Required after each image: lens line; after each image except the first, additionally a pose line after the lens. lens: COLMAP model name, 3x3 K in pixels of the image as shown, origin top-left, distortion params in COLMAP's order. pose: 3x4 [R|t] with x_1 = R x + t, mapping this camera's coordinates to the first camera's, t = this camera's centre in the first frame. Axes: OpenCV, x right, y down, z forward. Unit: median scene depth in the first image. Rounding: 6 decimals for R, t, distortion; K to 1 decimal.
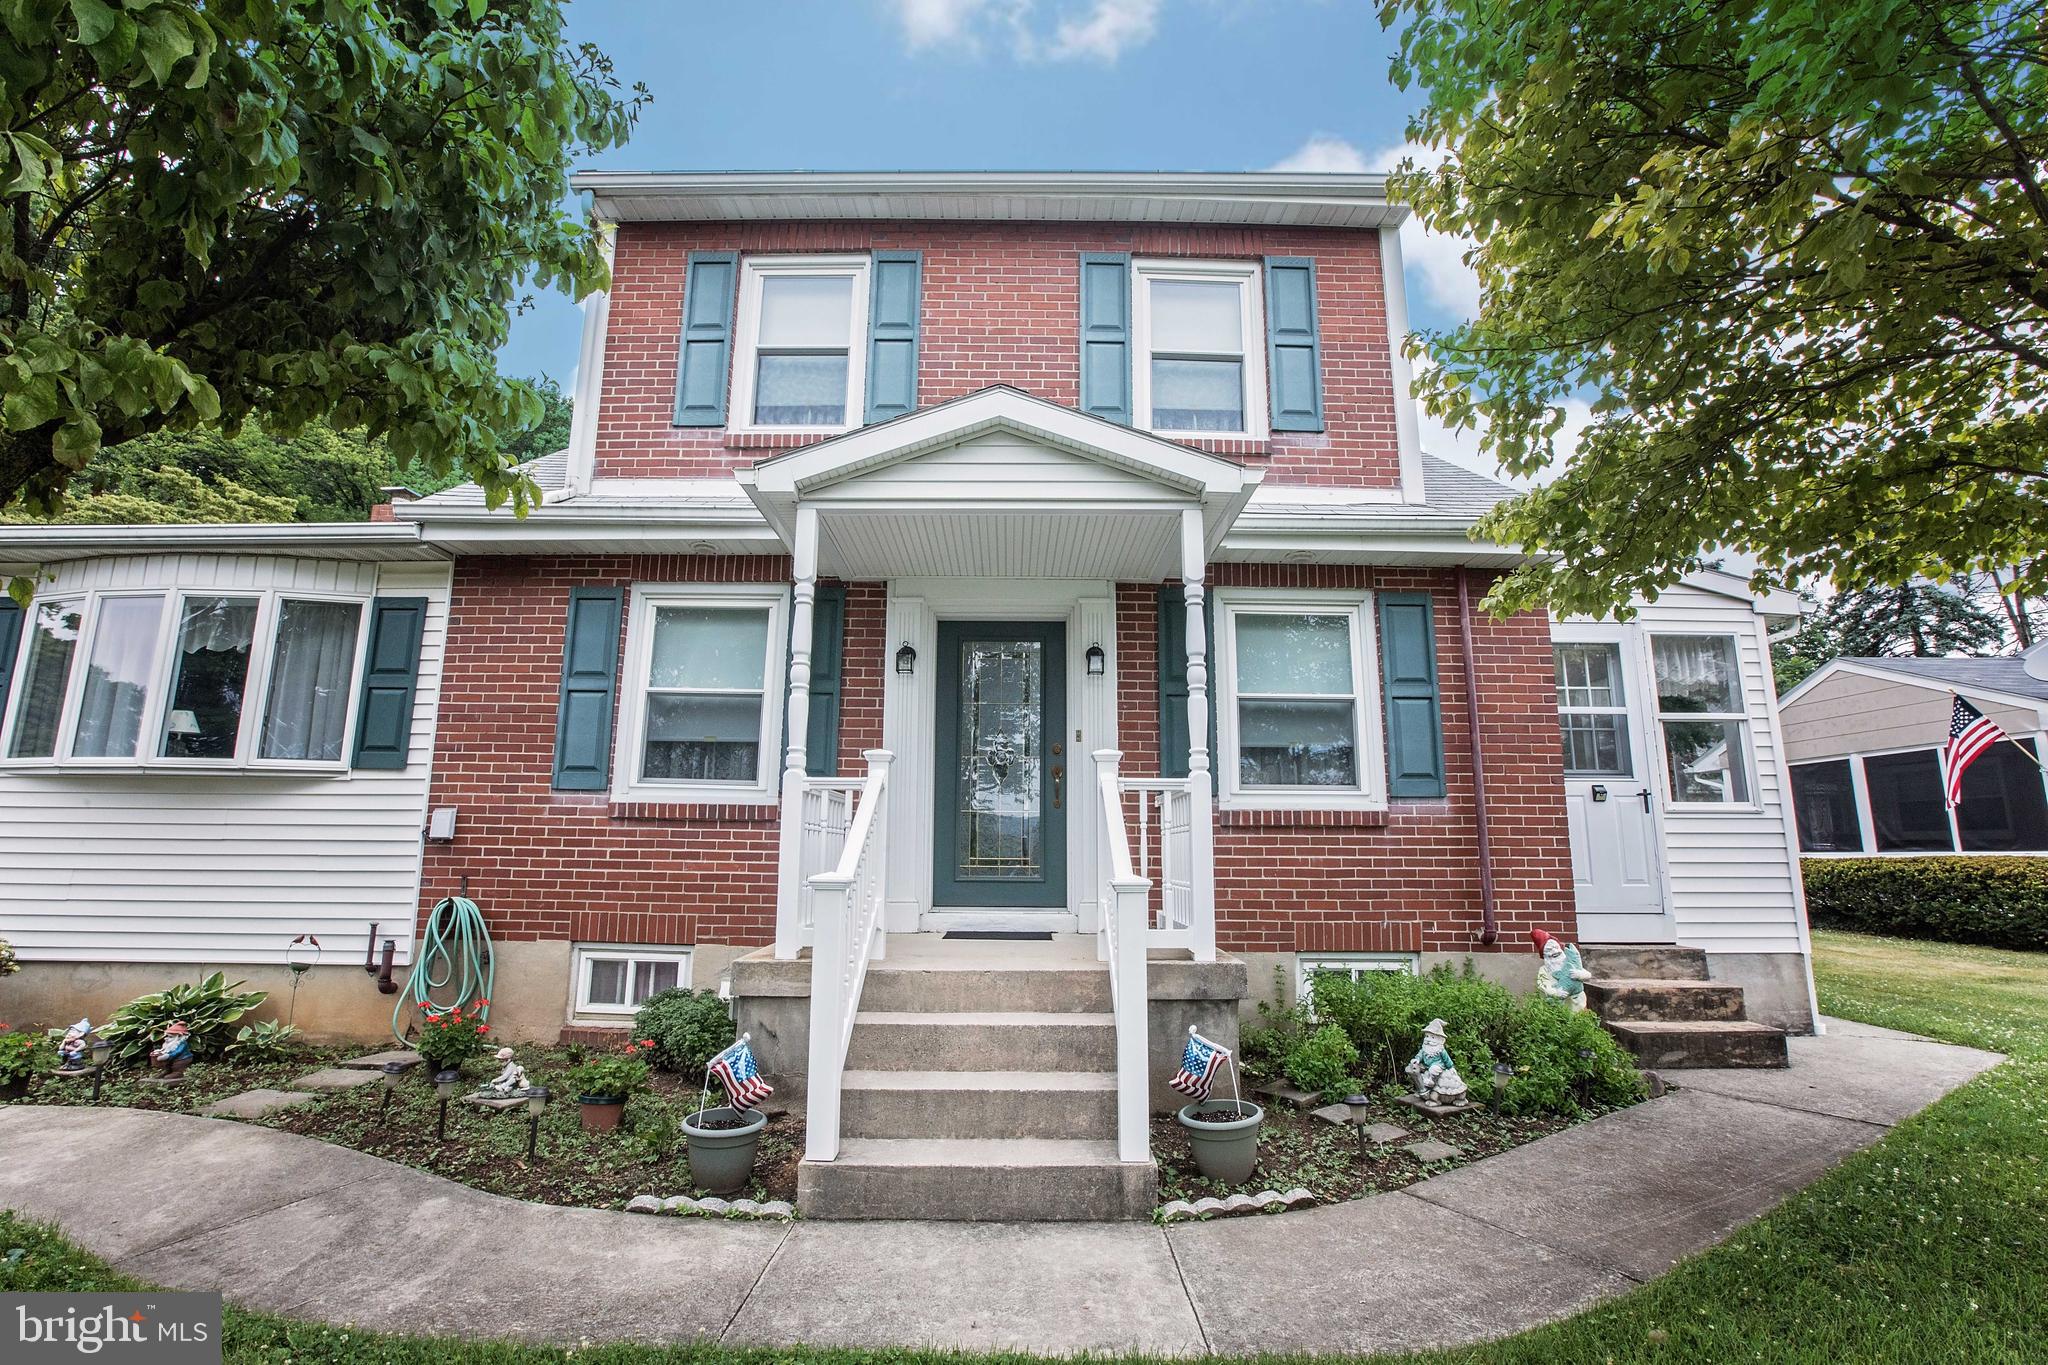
lens RADIAL K [[933.0, 0, 1009.6], [0, 933.0, 683.7], [0, 0, 1]] dist [-0.049717, 0.021693]
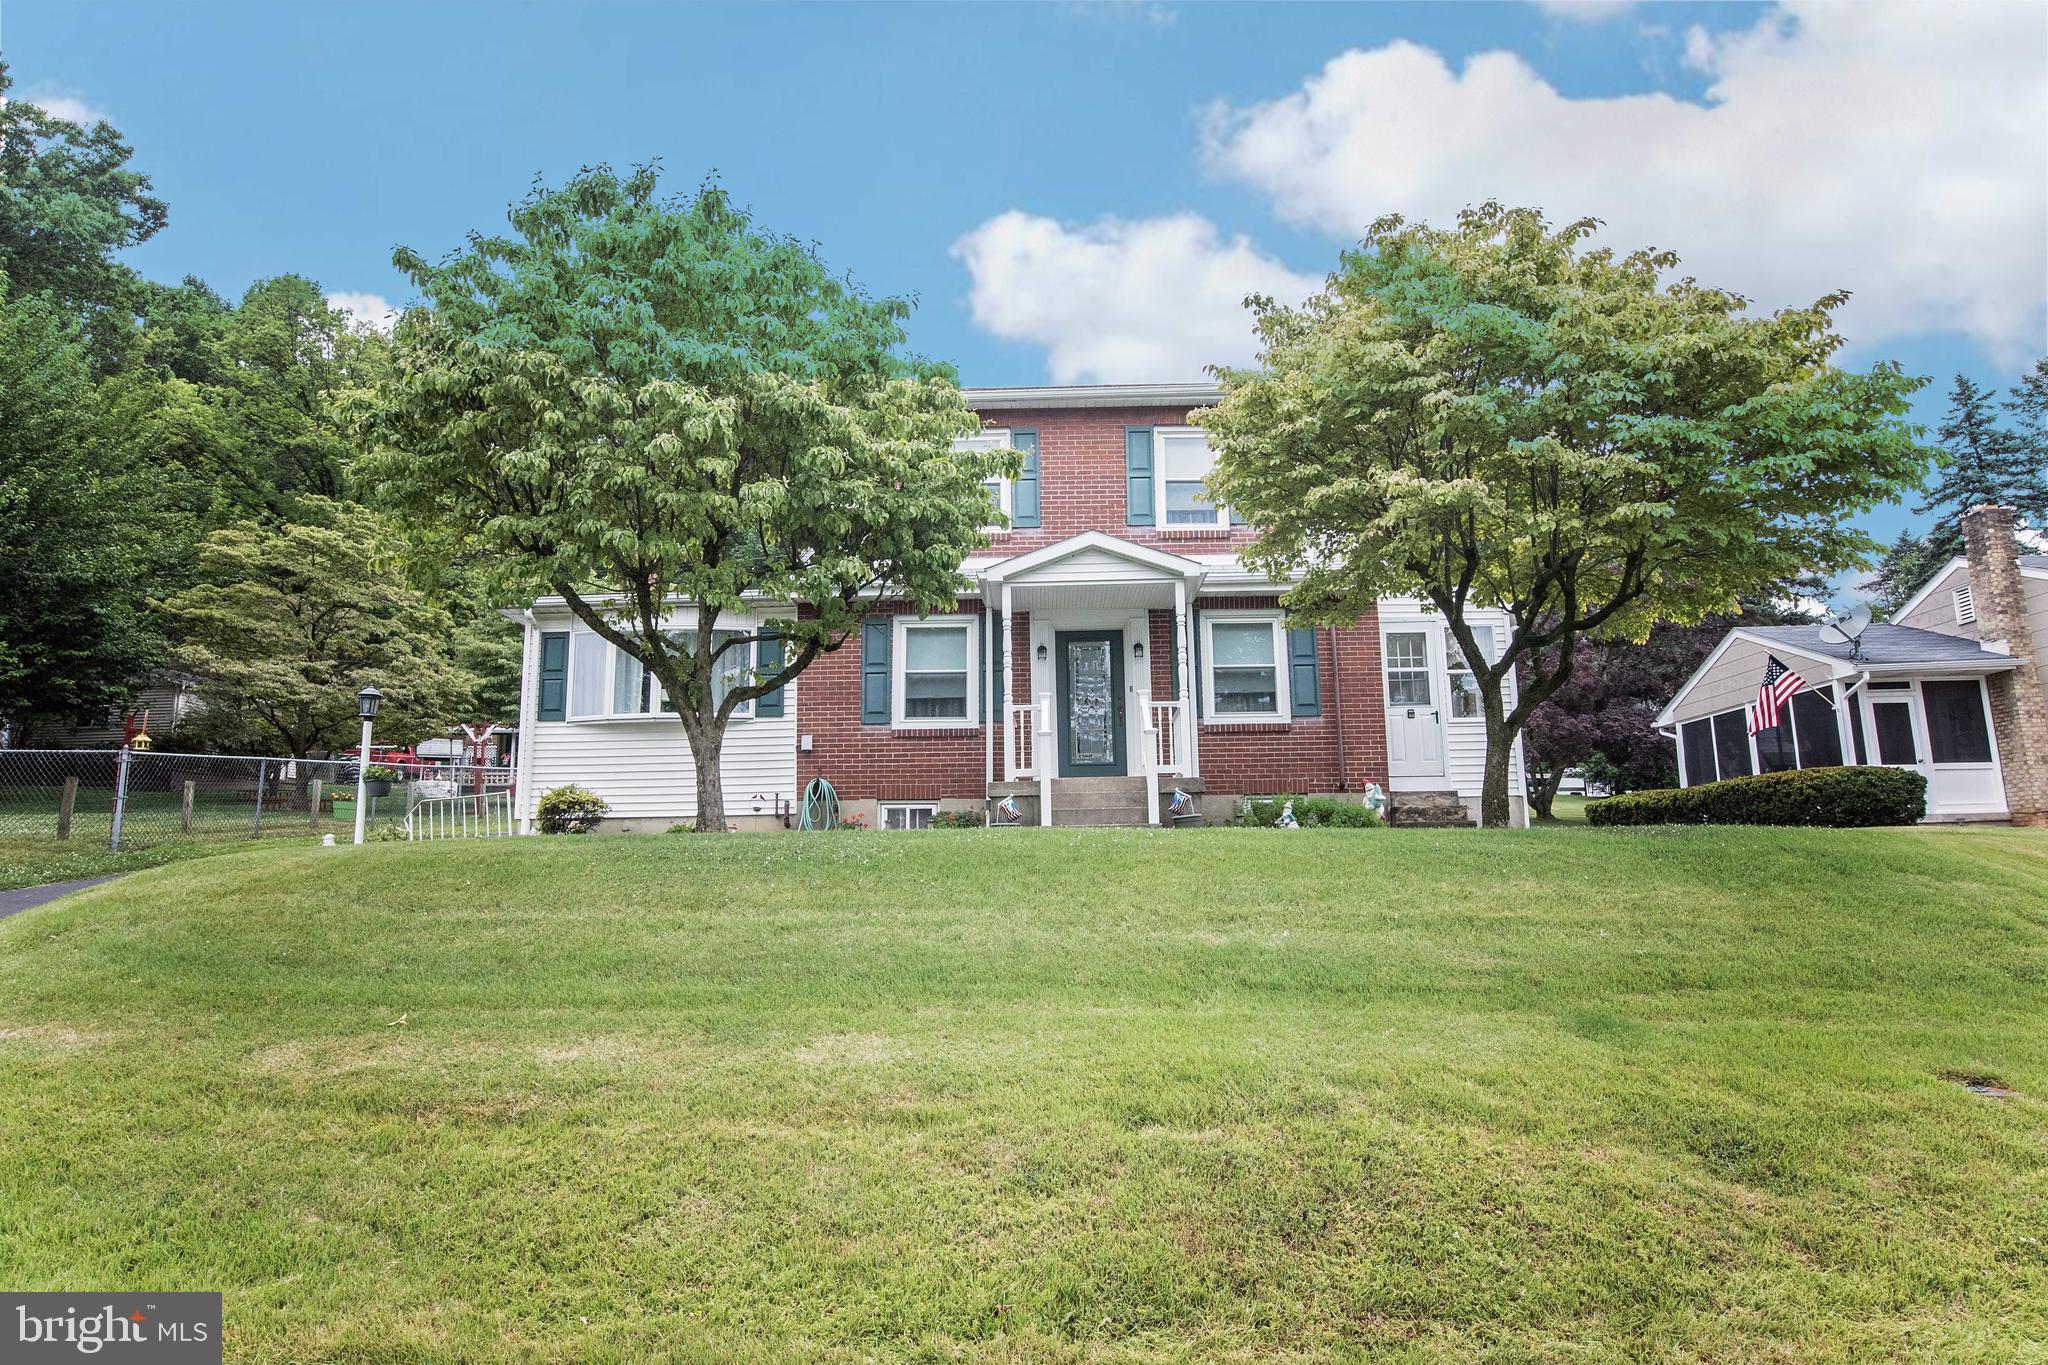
lens RADIAL K [[1310.6, 0, 1032.7], [0, 1310.6, 682.4], [0, 0, 1]] dist [-0.000487, 0.000233]
pose [[0.999639, -0.026820, 0.001830, -0.138332], [0.026805, 0.999610, 0.007801, 0.015099], [-0.002038, -0.007749, 0.999968, -1.762031]]
